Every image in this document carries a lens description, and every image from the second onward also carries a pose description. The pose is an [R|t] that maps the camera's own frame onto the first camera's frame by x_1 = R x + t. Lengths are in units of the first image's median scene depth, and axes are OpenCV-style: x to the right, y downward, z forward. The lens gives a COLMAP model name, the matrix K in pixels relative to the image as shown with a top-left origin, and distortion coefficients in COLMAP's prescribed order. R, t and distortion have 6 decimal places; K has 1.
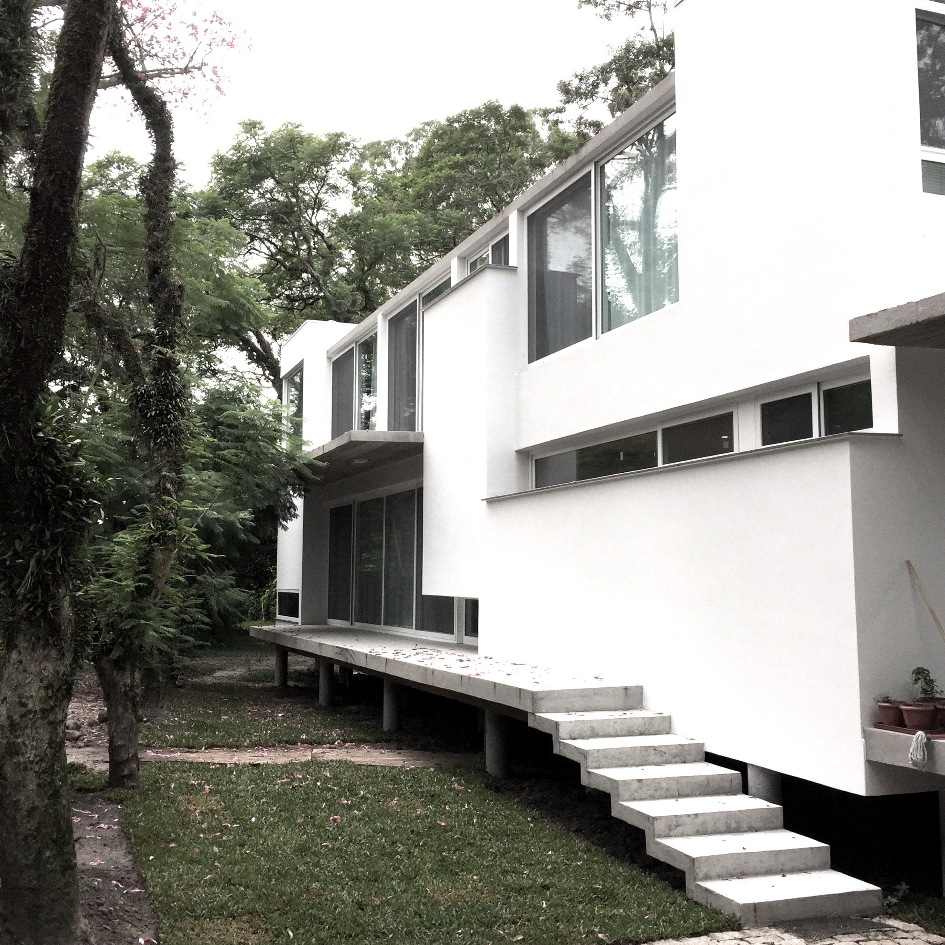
lens RADIAL K [[1143.7, 0, 472.5], [0, 1143.7, 472.5], [0, 0, 1]] dist [0.069753, -0.002943]
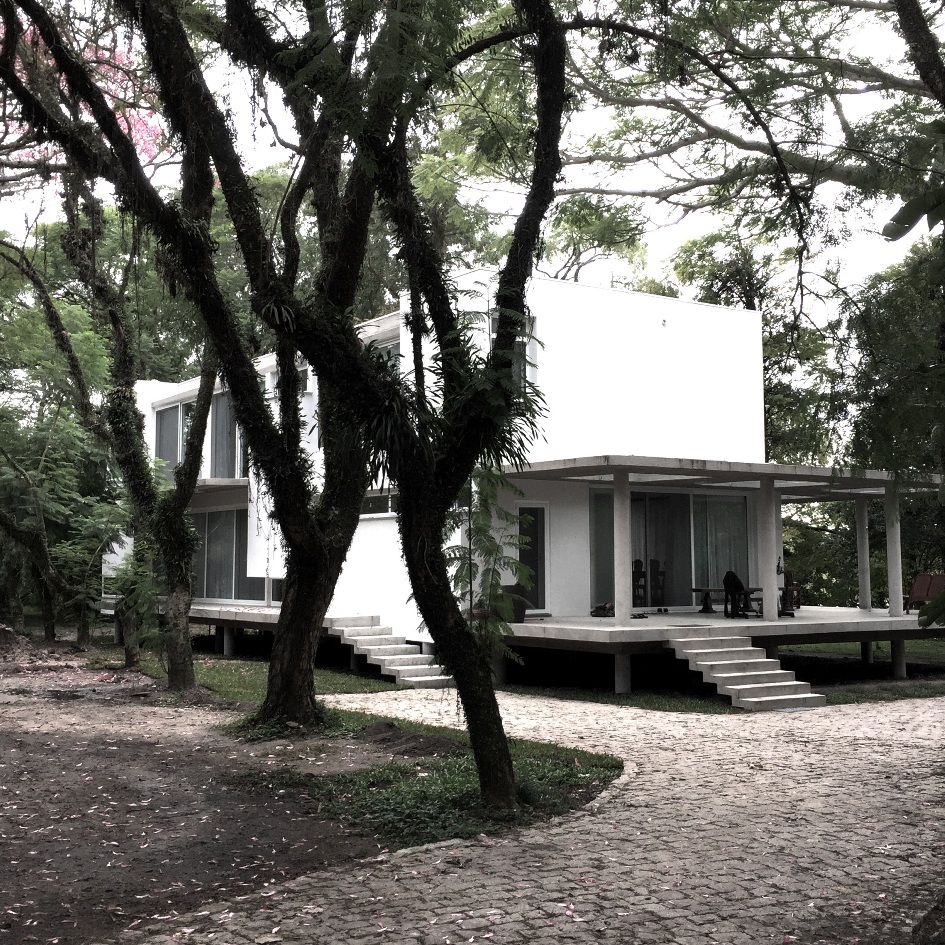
lens RADIAL K [[1253.3, 0, 472.5], [0, 1253.3, 472.5], [0, 0, 1]] dist [-0.008522, 0.465968]
pose [[0.973415, 0.015184, 0.228544, -0.146842], [-0.019216, 0.999696, 0.015427, -0.081381], [-0.228241, -0.019409, 0.973411, -0.870291]]
